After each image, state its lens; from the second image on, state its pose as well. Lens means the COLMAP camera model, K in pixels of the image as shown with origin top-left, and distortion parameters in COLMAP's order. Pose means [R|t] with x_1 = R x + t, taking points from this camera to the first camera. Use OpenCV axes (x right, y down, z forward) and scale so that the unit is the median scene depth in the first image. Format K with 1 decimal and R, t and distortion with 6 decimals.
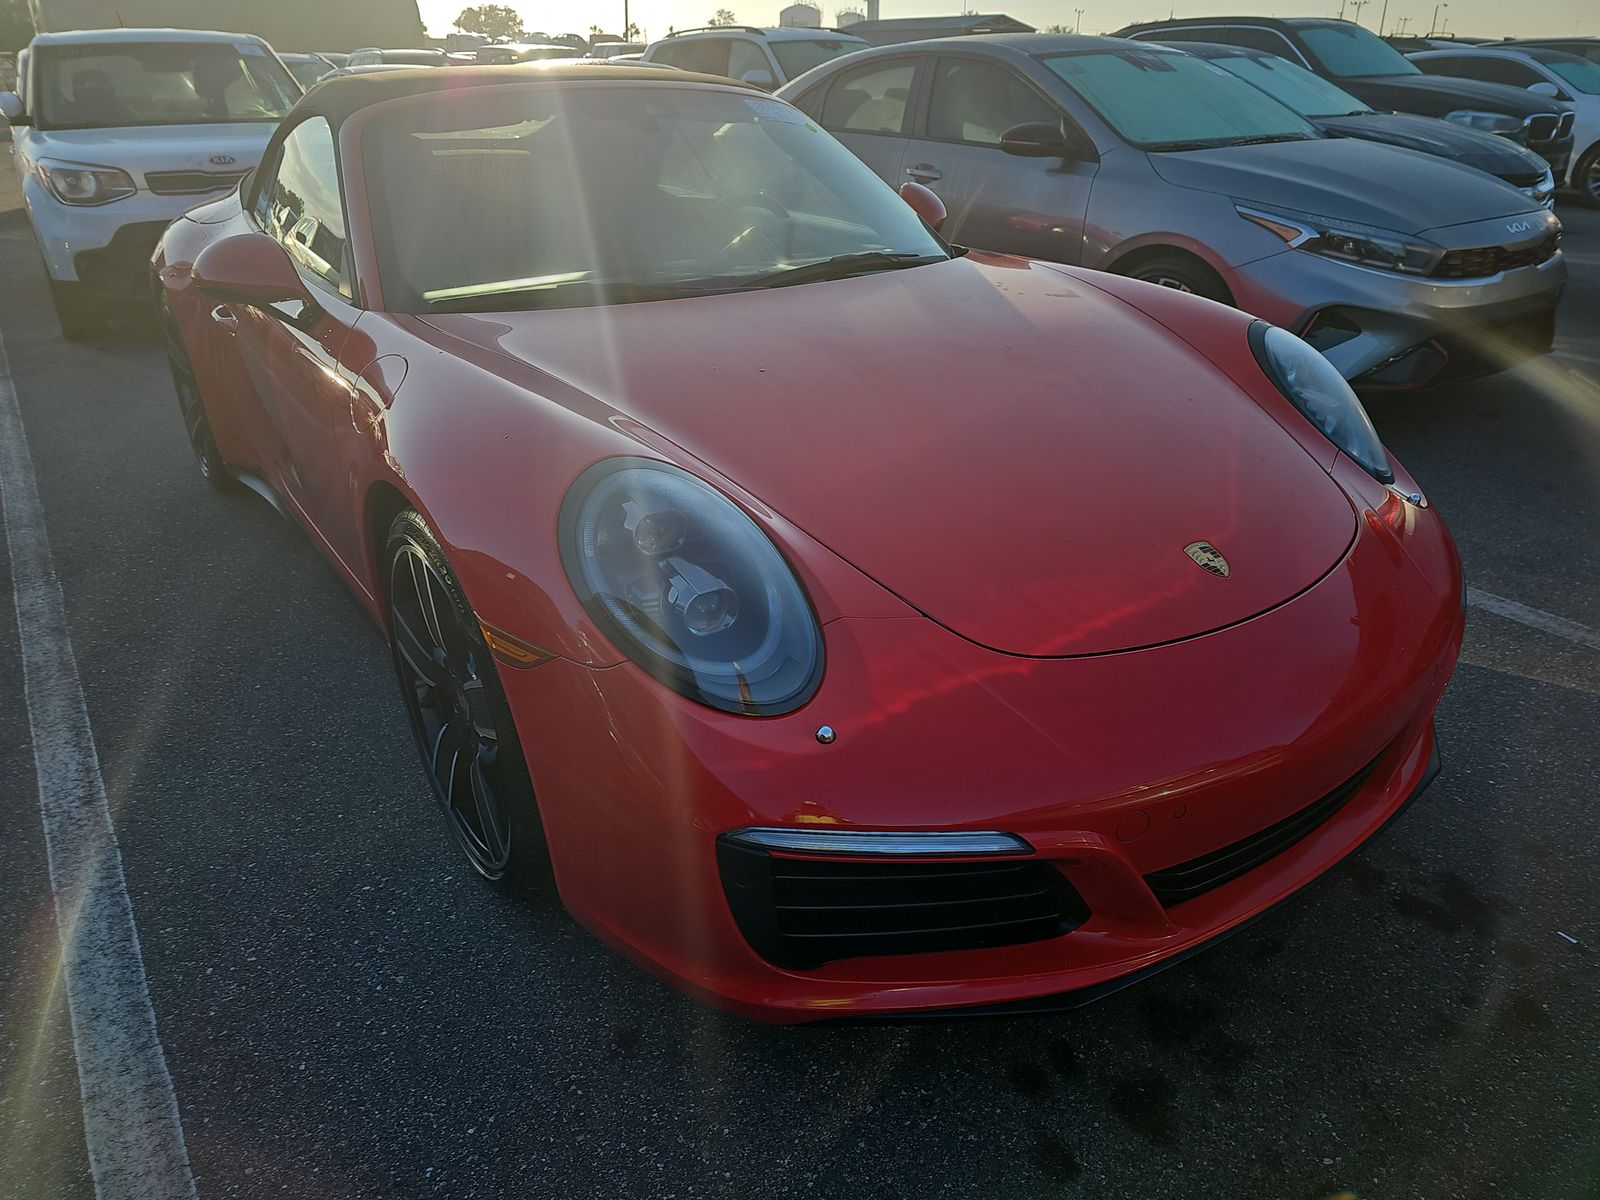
lens RADIAL K [[1112.8, 0, 762.9], [0, 1112.8, 563.8], [0, 0, 1]] dist [0.057989, -0.066859]
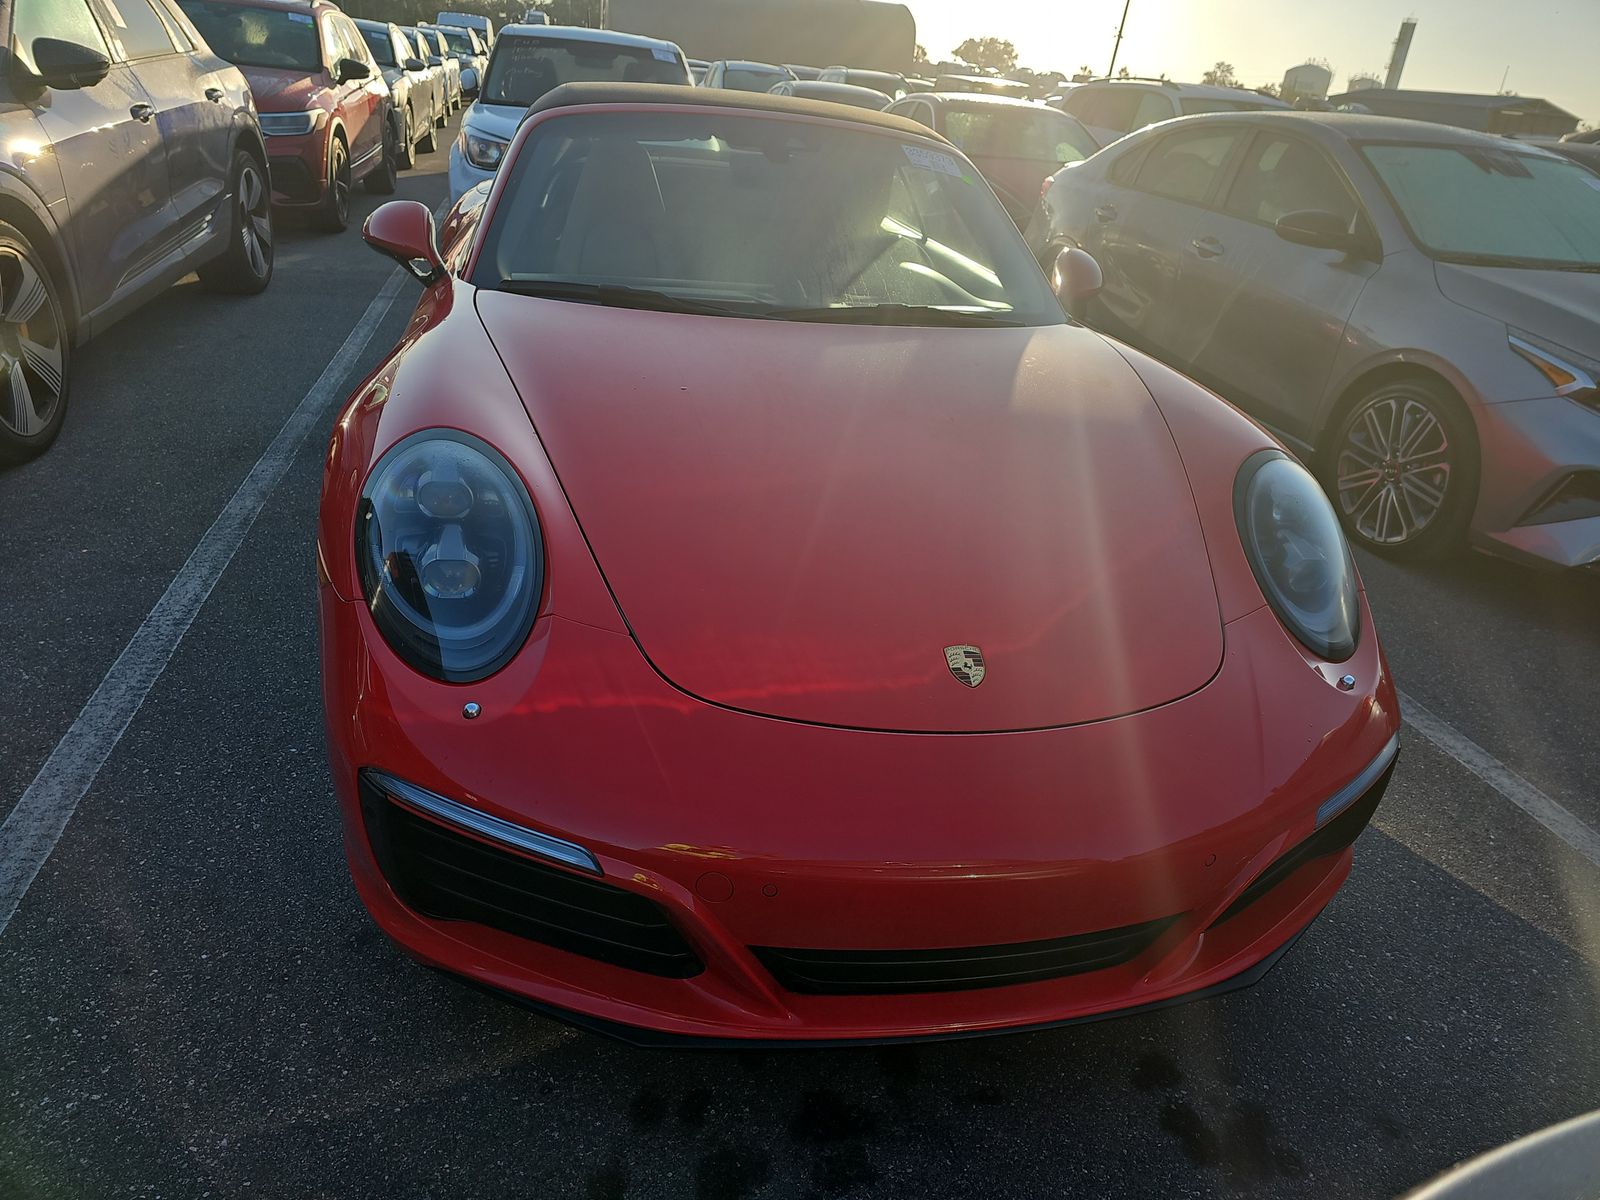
lens RADIAL K [[1093.3, 0, 800.9], [0, 1093.3, 560.5], [0, 0, 1]] dist [0.052088, -0.056503]
pose [[0.914588, 0.243351, -0.322969, 0.299418], [-0.249775, 0.968052, 0.022092, -0.041182], [0.318027, 0.060465, 0.946152, 0.038299]]
